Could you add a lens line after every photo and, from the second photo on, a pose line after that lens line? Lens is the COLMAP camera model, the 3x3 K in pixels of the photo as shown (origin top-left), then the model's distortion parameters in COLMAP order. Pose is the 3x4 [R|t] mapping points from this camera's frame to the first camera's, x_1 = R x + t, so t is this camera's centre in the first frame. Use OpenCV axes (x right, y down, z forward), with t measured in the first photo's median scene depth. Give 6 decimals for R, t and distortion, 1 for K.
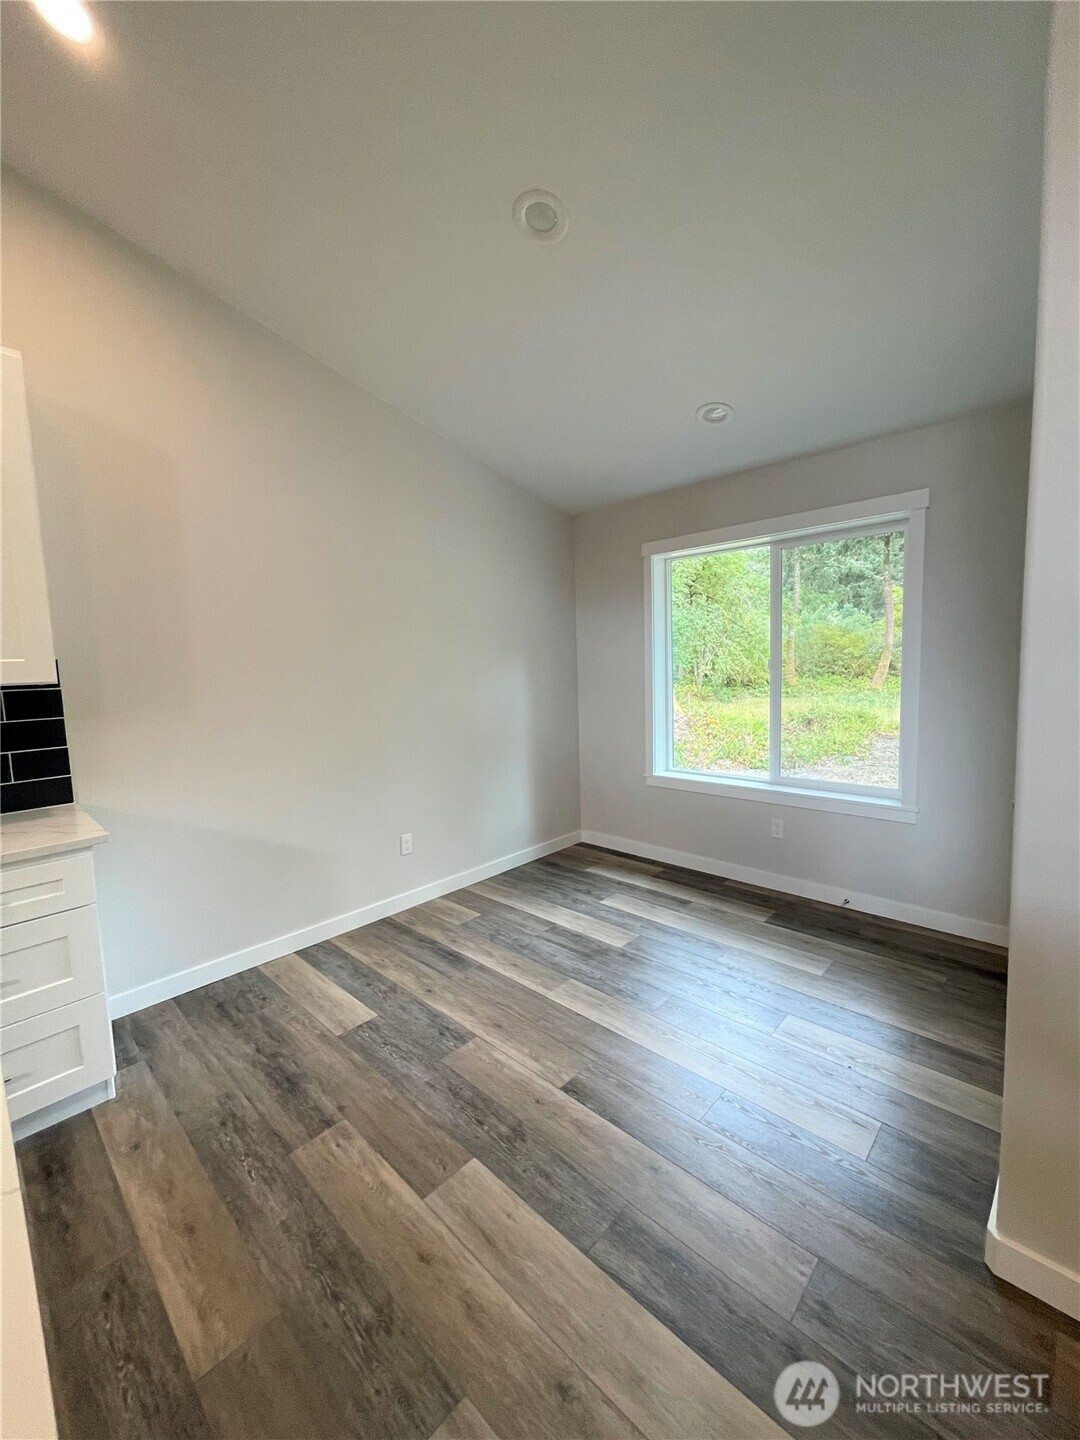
lens RADIAL K [[578.7, 0, 538.8], [0, 578.7, 718.9], [0, 0, 1]] dist [-0.002389, 0.000474]
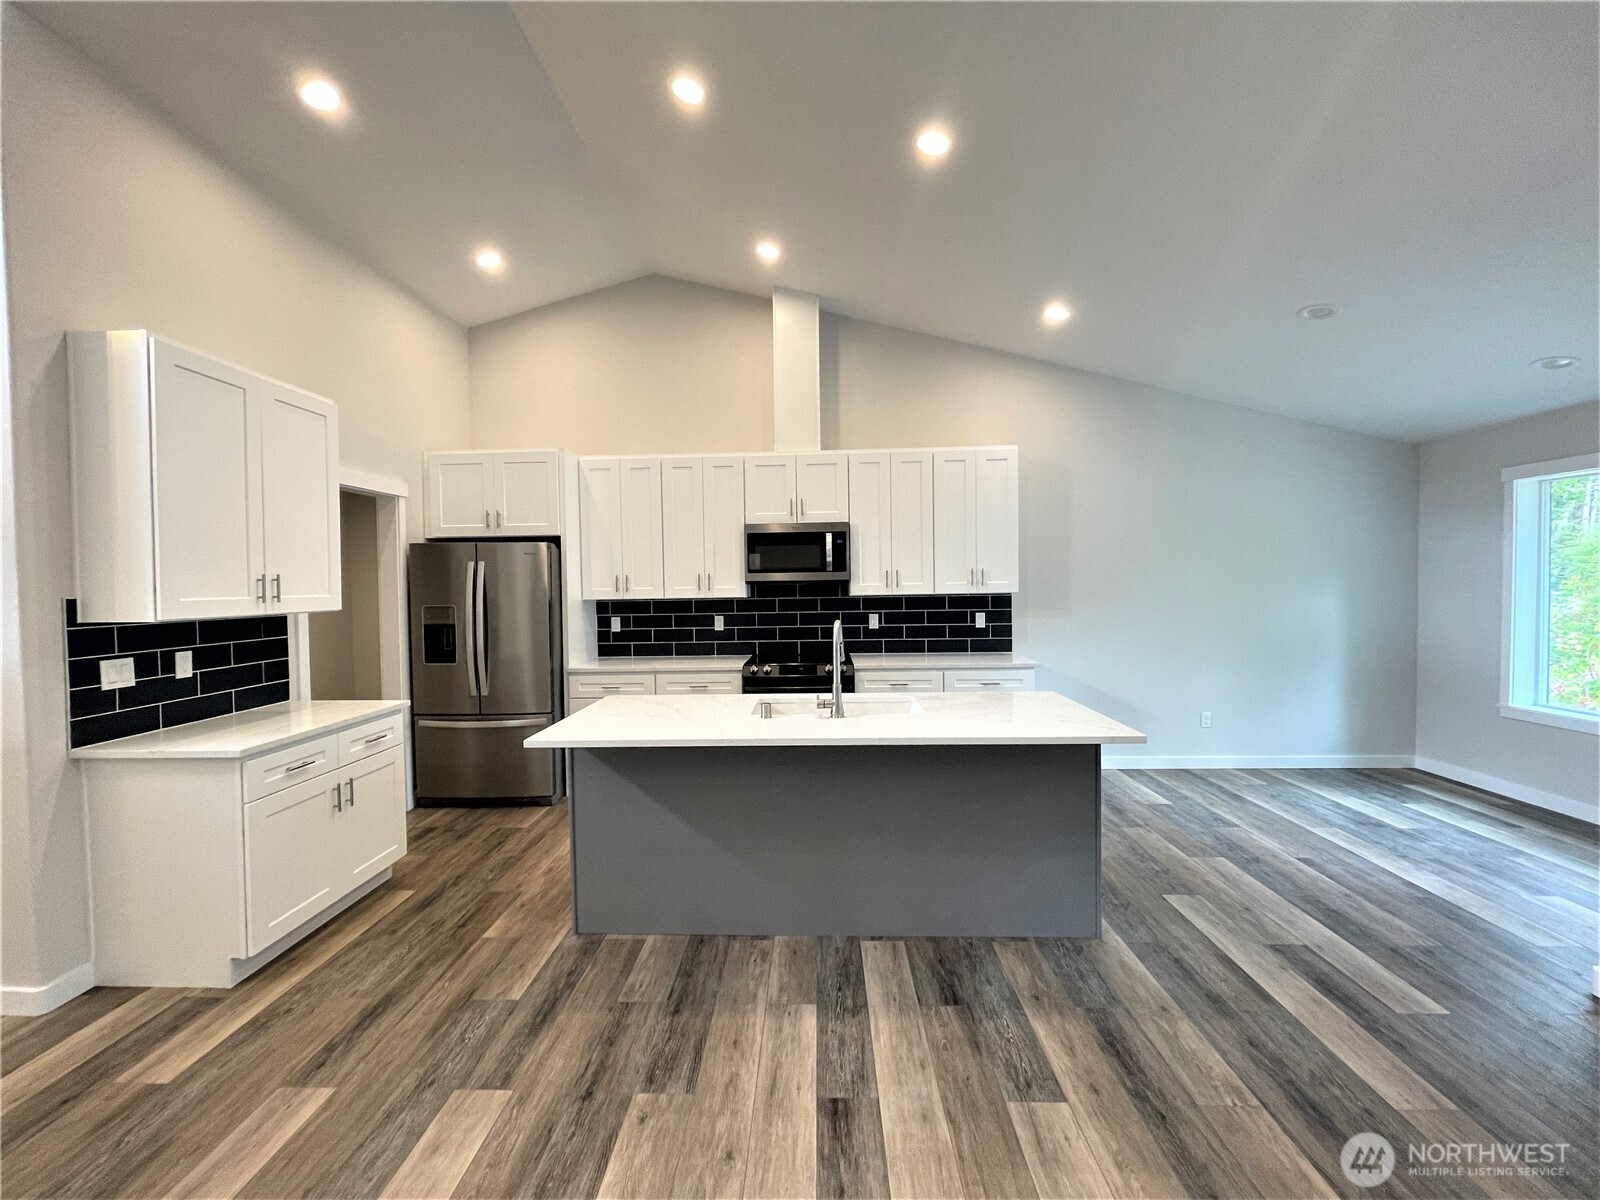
lens RADIAL K [[643.0, 0, 795.9], [0, 643.0, 600.1], [0, 0, 1]] dist [-0.002389, 0.000474]
pose [[0.667472, 0.043108, -0.743386, 0.247551], [-0.079591, 0.996734, -0.013664, 0.040334], [0.740369, 0.068287, 0.668723, -0.765506]]
